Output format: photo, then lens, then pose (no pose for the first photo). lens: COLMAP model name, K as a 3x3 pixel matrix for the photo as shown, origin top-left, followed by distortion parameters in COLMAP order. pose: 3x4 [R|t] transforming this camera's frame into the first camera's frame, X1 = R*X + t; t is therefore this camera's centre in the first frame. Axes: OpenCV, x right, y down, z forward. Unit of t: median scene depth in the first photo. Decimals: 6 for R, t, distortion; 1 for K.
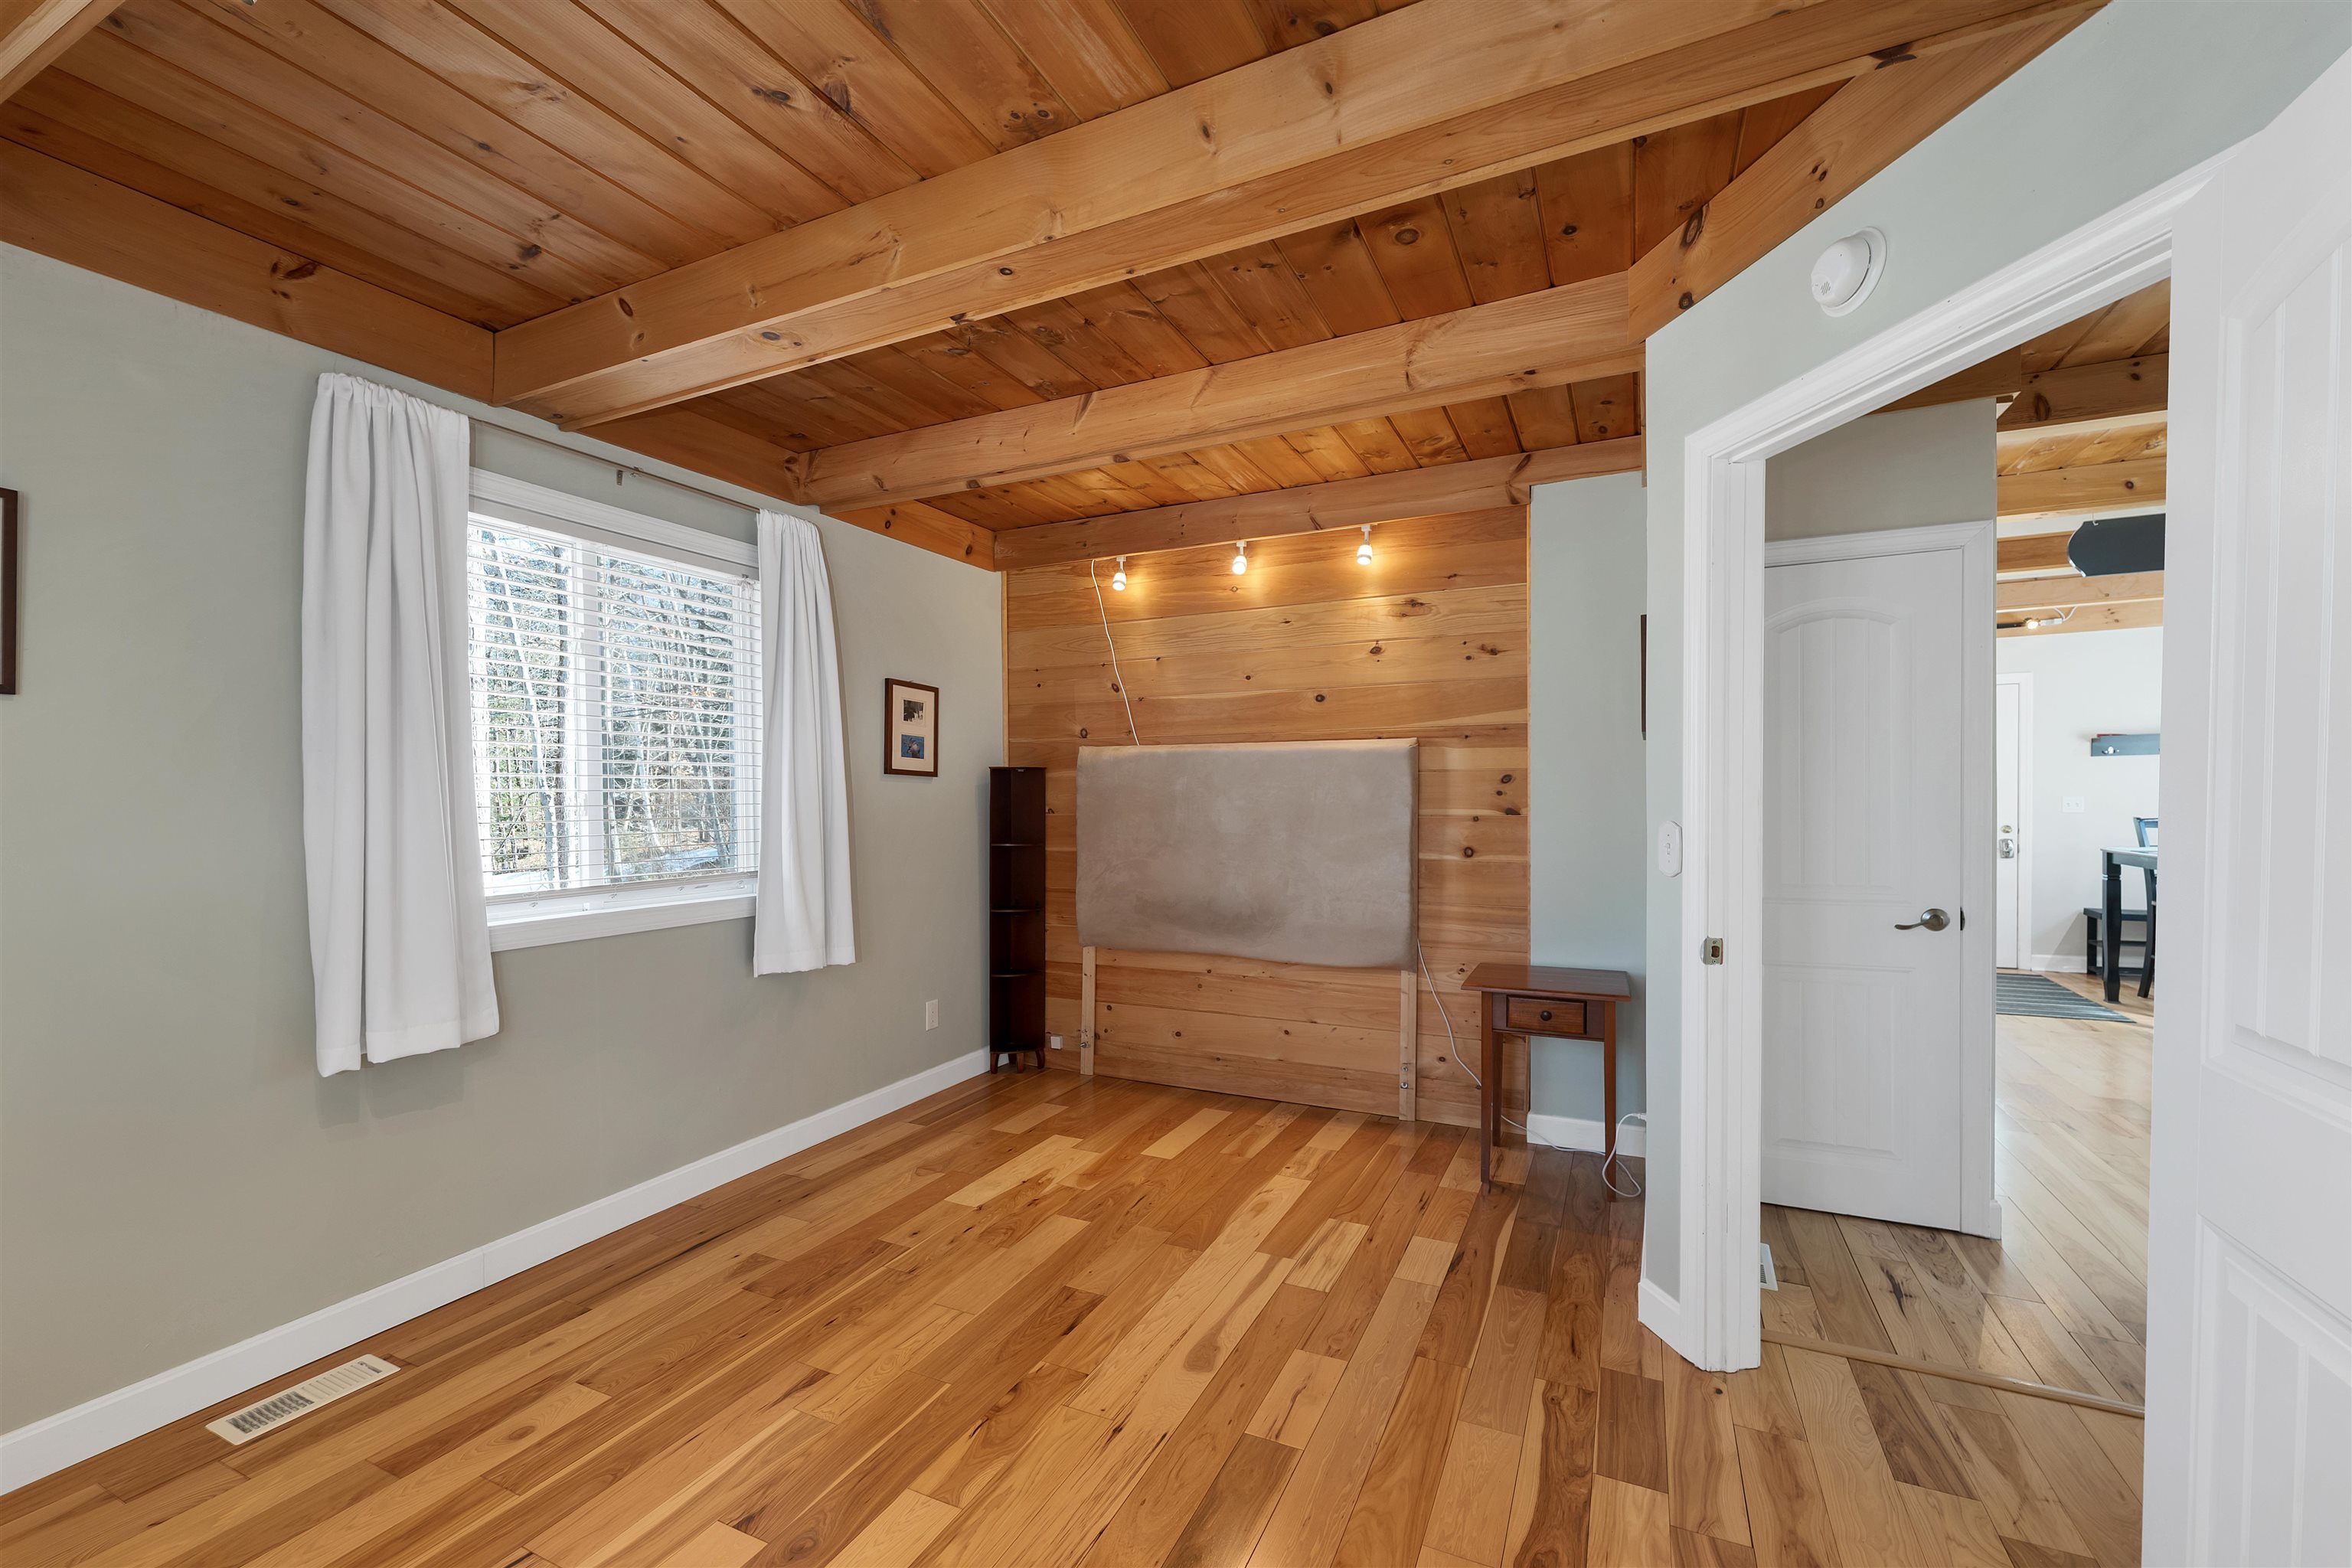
lens RADIAL K [[964.4, 0, 1170.9], [0, 964.4, 789.5], [0, 0, 1]] dist [-0.000414, -0.000564]
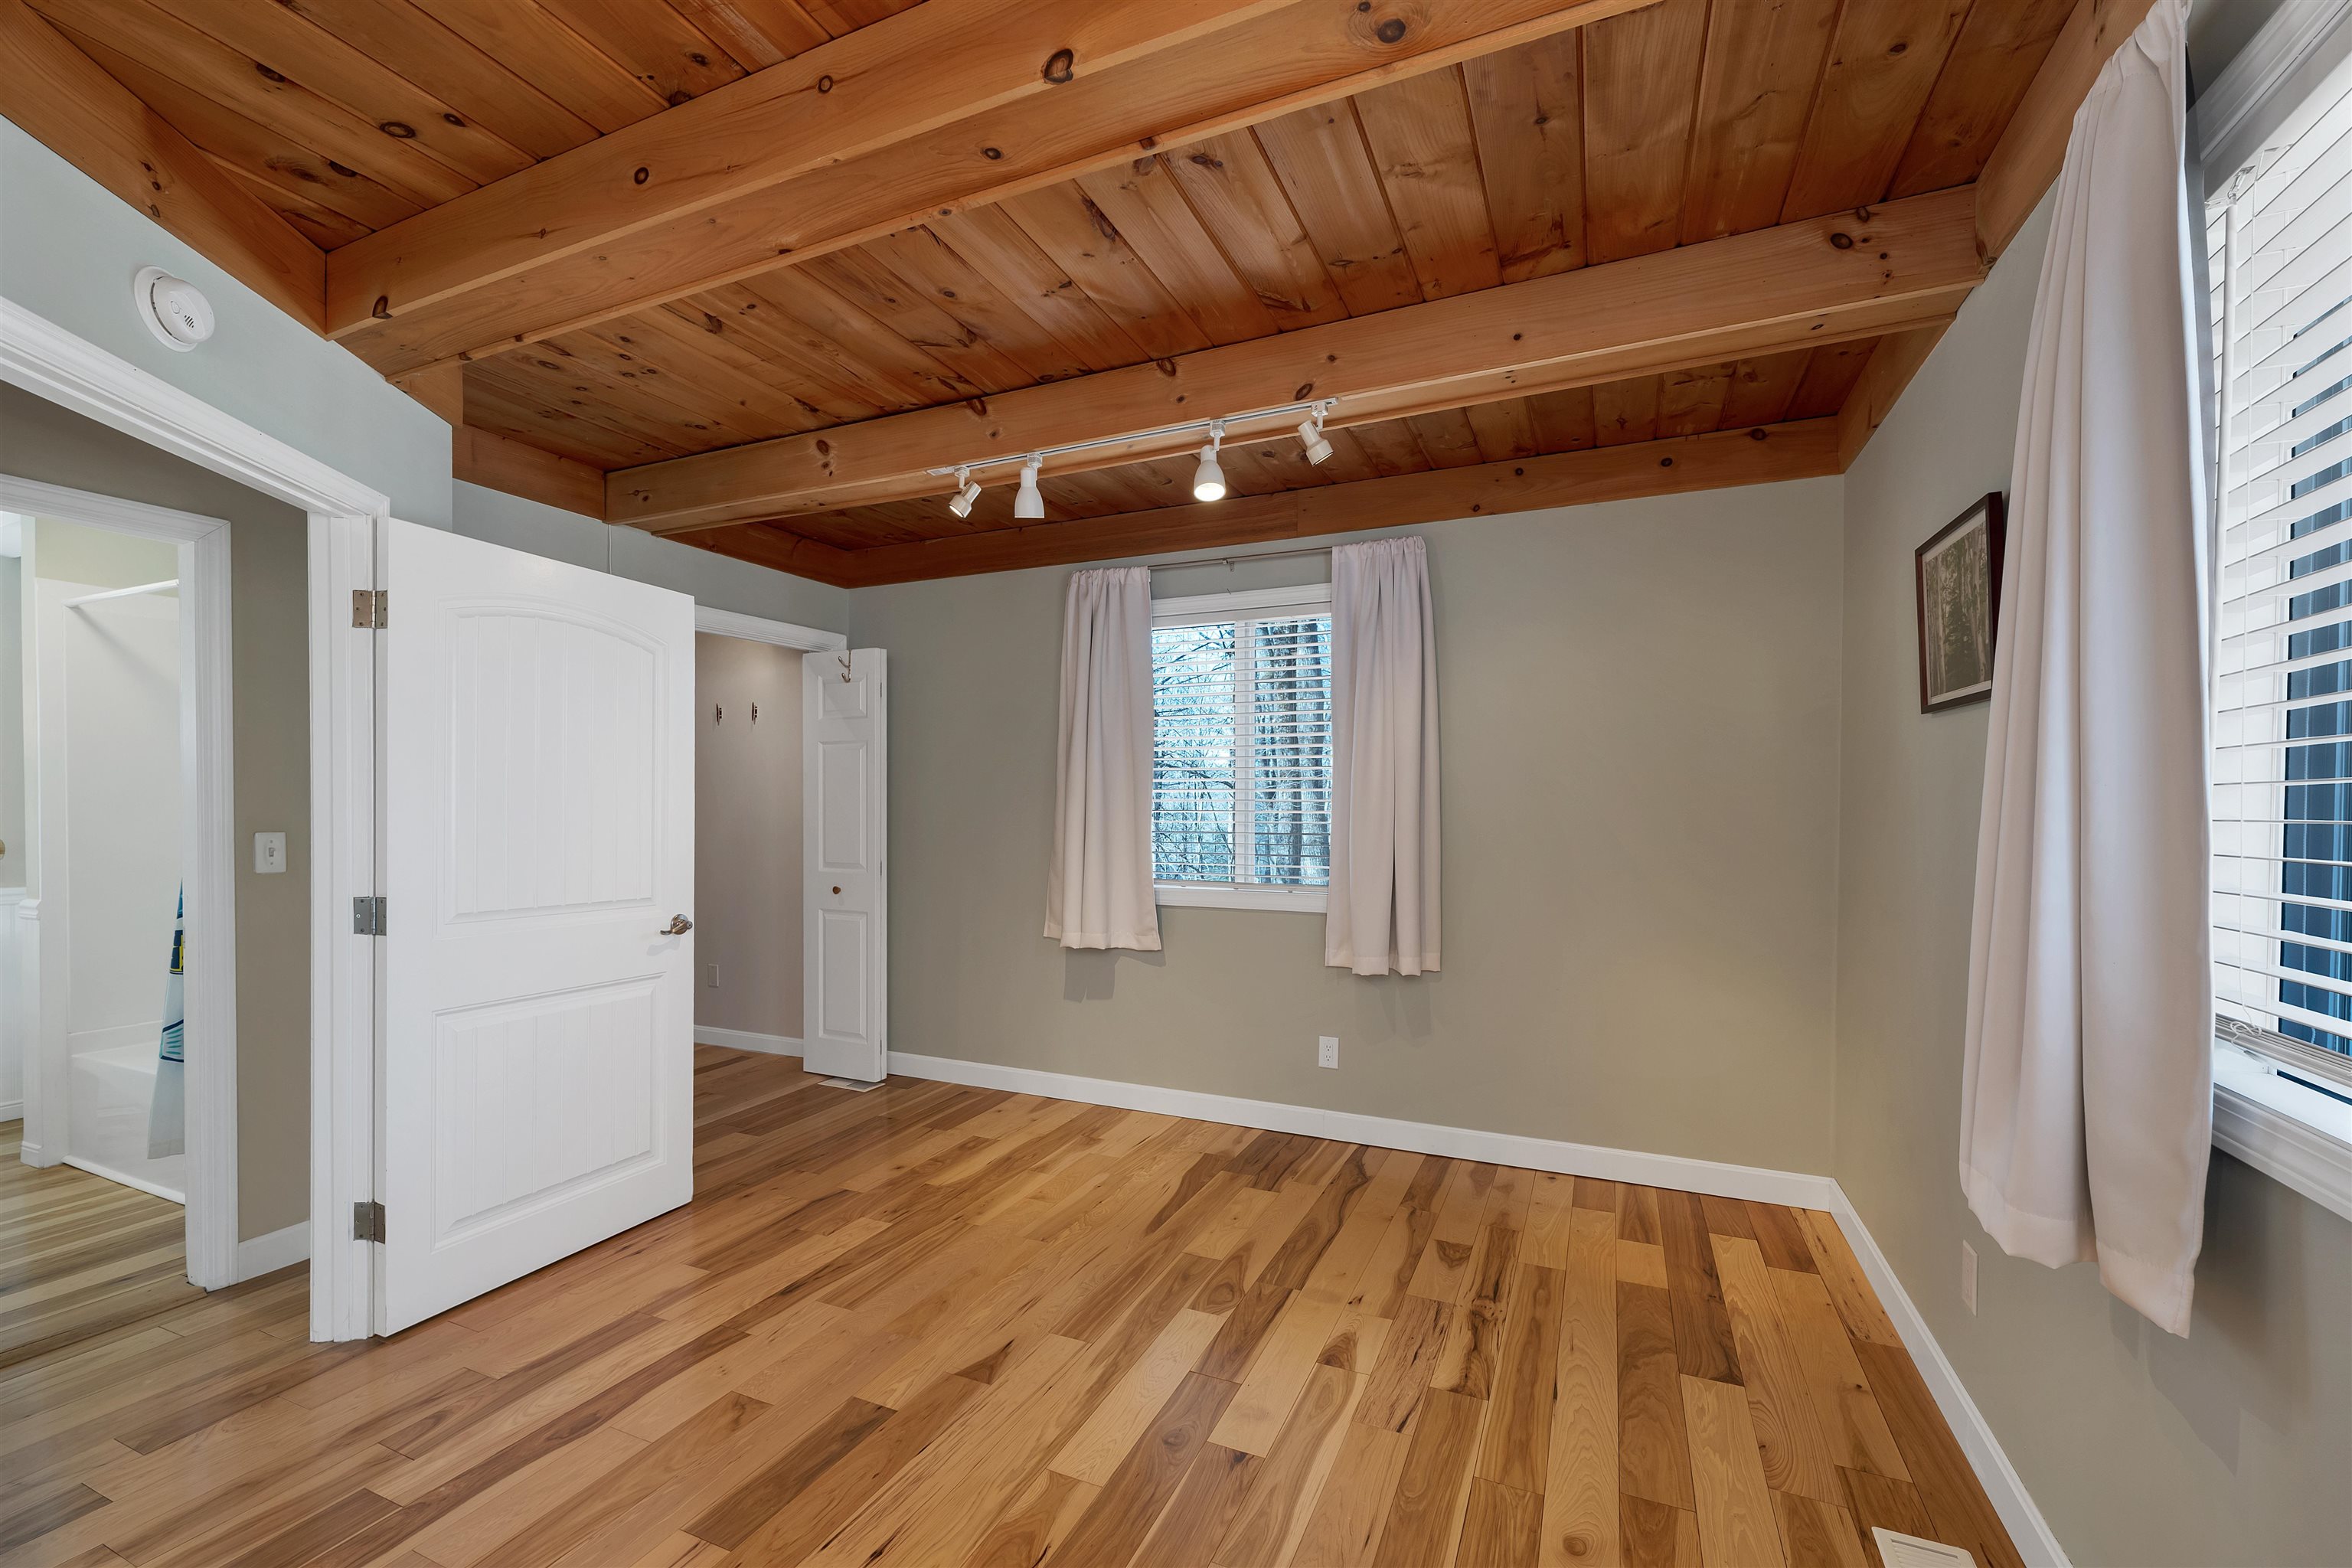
lens RADIAL K [[964.4, 0, 1184.1], [0, 964.4, 789.4], [0, 0, 1]] dist [-0.000414, -0.000564]
pose [[-0.999215, 0.009724, -0.038416, -0.329121], [0.009352, 0.999908, 0.009847, -0.022778], [0.038508, 0.009480, -0.999213, 2.028729]]
